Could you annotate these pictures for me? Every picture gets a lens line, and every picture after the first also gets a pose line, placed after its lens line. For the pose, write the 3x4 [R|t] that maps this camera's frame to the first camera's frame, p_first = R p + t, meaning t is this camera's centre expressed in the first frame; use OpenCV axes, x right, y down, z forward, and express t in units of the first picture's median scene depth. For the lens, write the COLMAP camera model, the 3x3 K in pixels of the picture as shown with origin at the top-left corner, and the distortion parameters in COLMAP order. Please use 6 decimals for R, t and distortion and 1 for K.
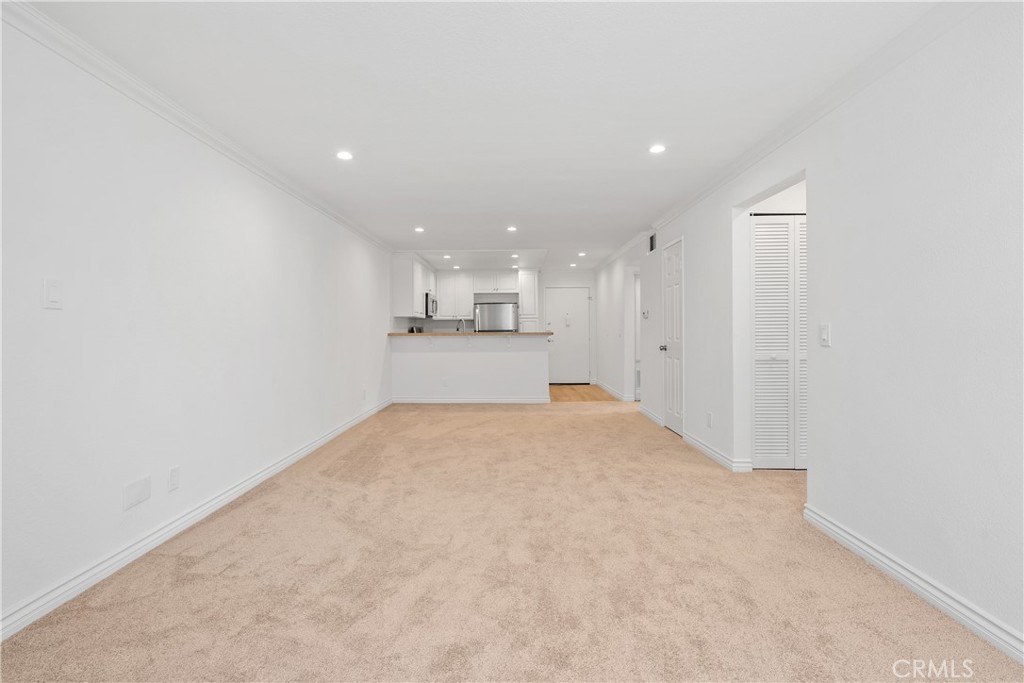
lens RADIAL K [[466.3, 0, 510.7], [0, 466.3, 336.7], [0, 0, 1]] dist [-0.001639, 0.001094]
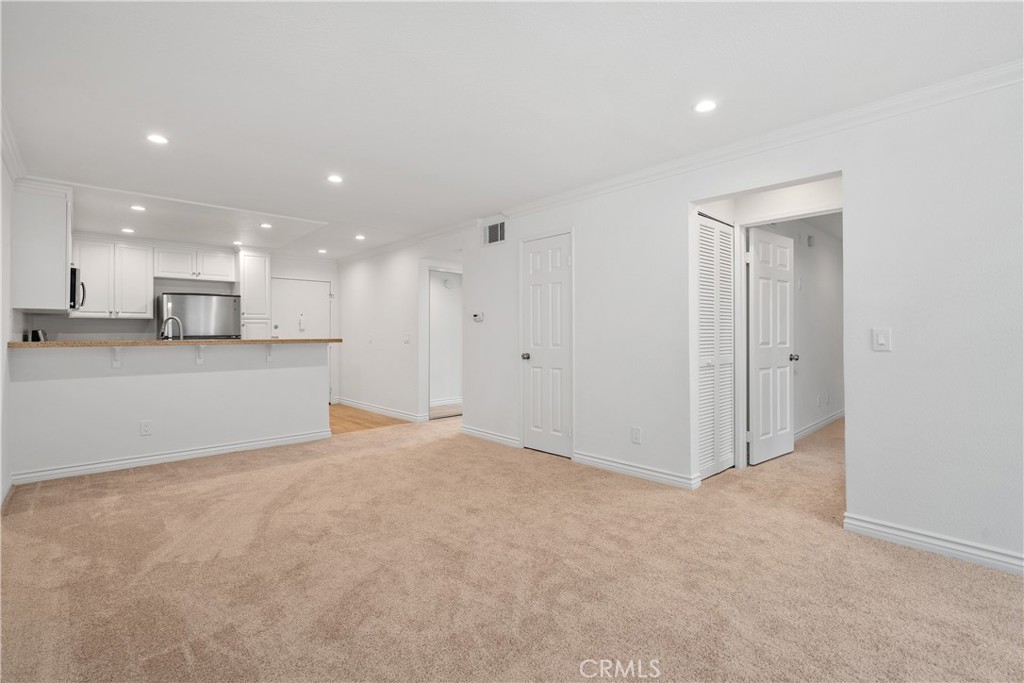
lens RADIAL K [[466.3, 0, 511.0], [0, 466.3, 334.5], [0, 0, 1]] dist [-0.001639, 0.001094]
pose [[0.730251, 0.002563, 0.683174, -0.169927], [0.010204, 0.999840, -0.014659, -0.002194], [-0.683103, 0.017676, 0.730109, 0.239870]]
